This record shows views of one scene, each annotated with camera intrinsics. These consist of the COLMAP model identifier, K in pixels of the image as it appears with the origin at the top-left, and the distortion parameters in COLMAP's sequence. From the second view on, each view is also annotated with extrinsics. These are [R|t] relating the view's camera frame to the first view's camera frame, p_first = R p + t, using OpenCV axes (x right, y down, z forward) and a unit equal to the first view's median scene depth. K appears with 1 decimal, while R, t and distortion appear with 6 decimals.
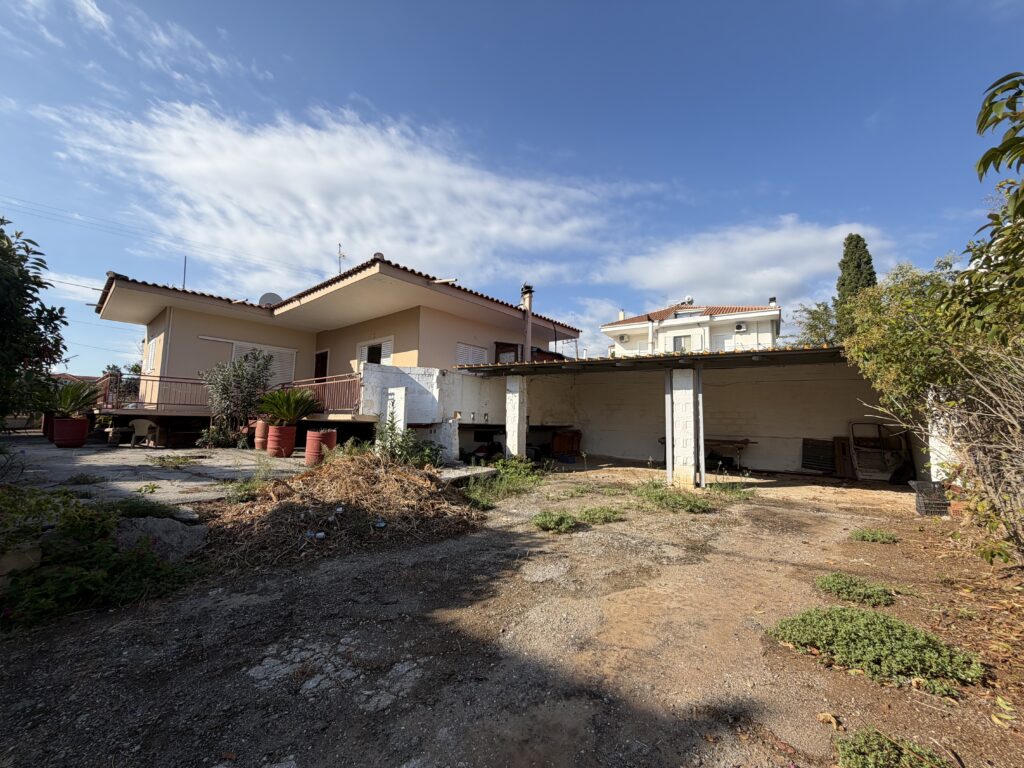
lens RADIAL K [[405.8, 0, 509.6], [0, 405.8, 383.8], [0, 0, 1]] dist [0.001056, 0.000336]
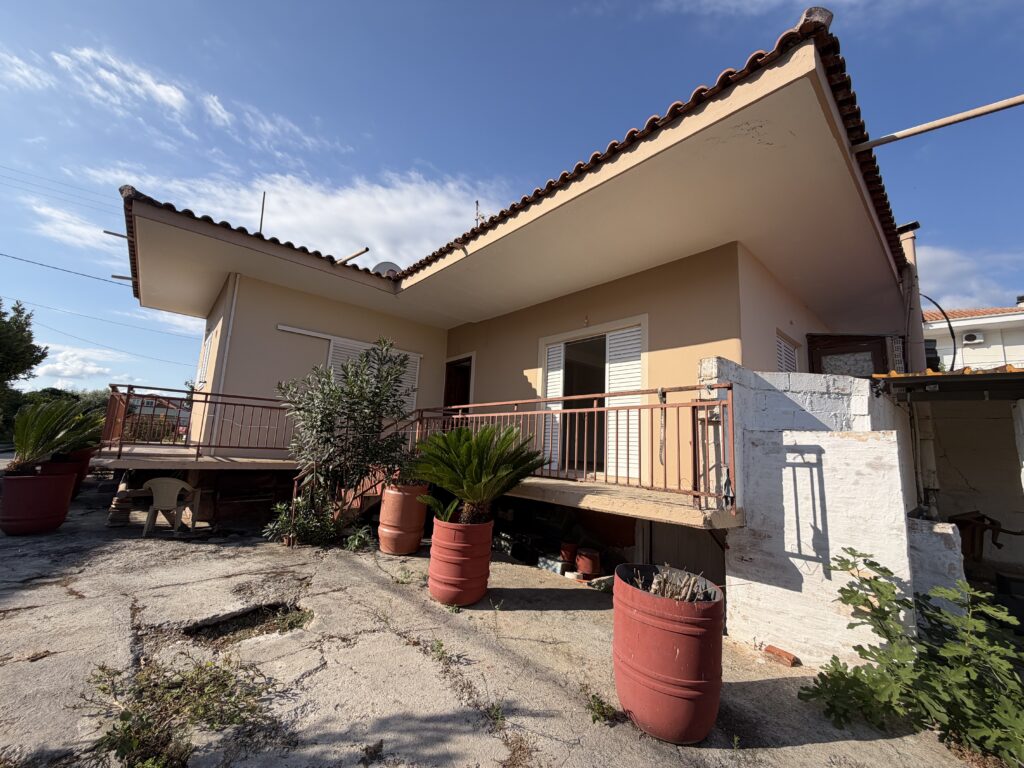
lens RADIAL K [[405.8, 0, 514.0], [0, 405.8, 385.3], [0, 0, 1]] dist [0.001056, 0.000336]
pose [[0.993193, 0.008001, -0.116203, -0.395763], [-0.014817, 0.998212, -0.057907, -0.003504], [0.115532, 0.059234, 0.991536, 0.511714]]
